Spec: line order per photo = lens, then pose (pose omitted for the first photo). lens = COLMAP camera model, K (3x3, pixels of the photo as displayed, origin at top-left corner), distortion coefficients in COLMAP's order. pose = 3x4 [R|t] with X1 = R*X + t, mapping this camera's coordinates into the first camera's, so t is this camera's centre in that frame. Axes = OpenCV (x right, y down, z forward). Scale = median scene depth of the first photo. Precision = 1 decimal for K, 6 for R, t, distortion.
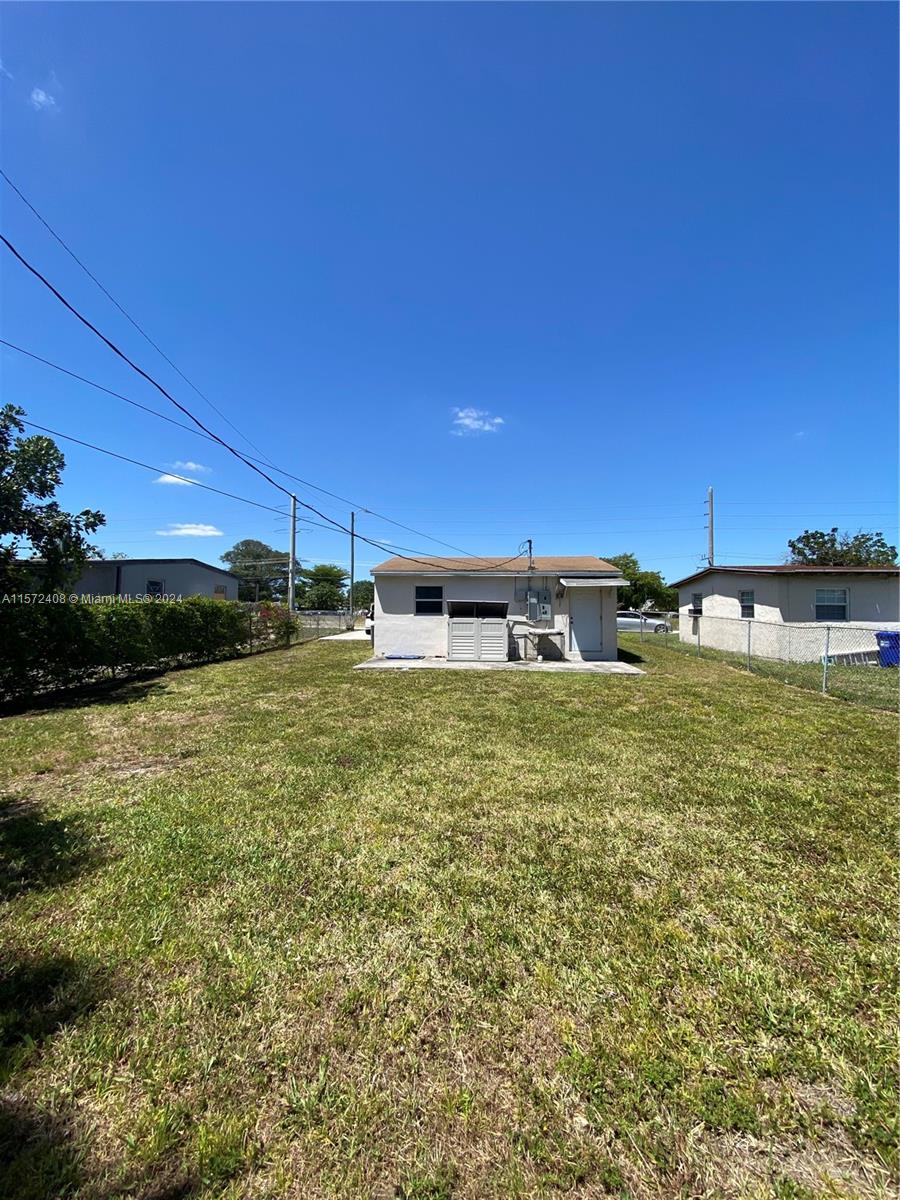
lens RADIAL K [[474.5, 0, 458.5], [0, 474.5, 596.5], [0, 0, 1]] dist [0.003315, -0.000112]
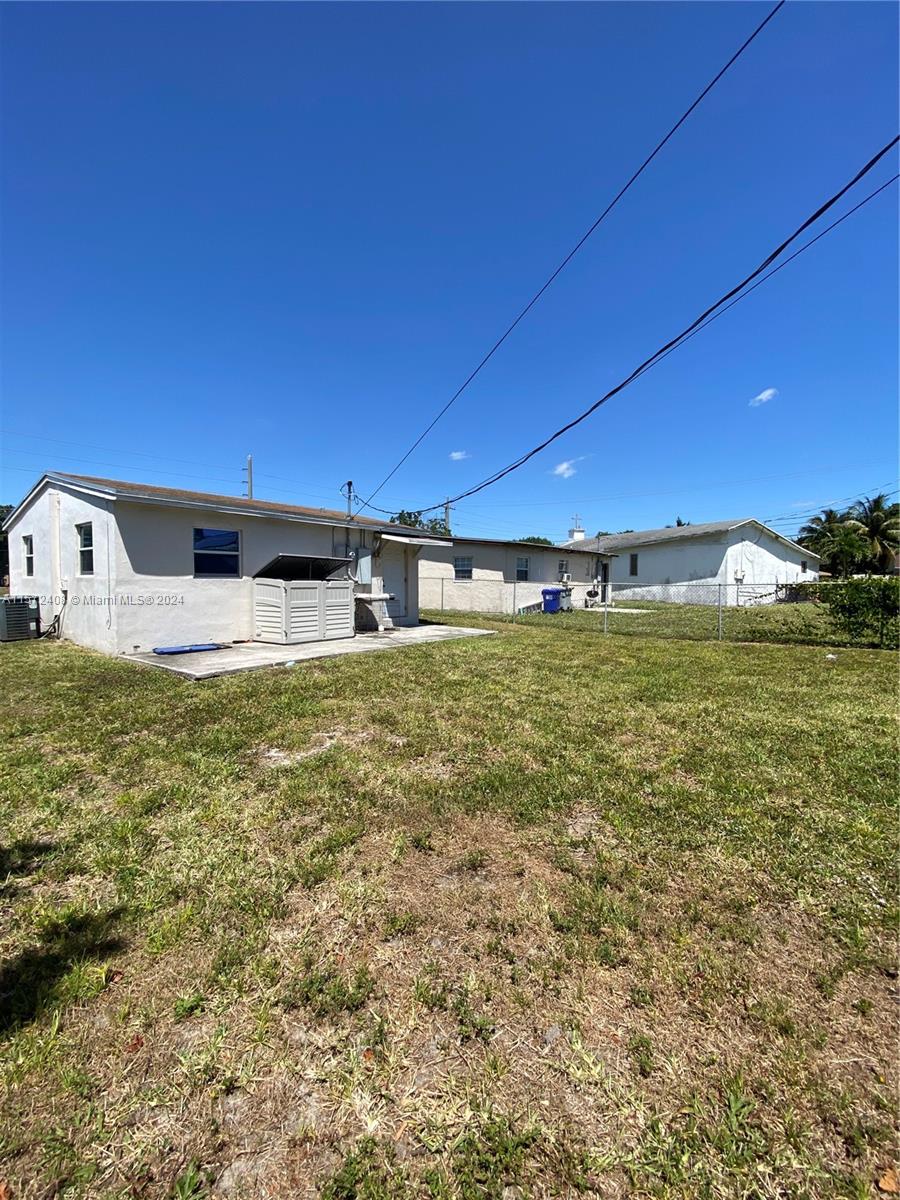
lens RADIAL K [[474.5, 0, 458.5], [0, 474.5, 596.5], [0, 0, 1]] dist [0.003315, -0.000112]
pose [[0.548007, -0.031986, 0.835862, -0.416418], [-0.021951, 0.998375, 0.052596, 0.025937], [-0.836186, -0.047171, 0.546414, 0.408032]]
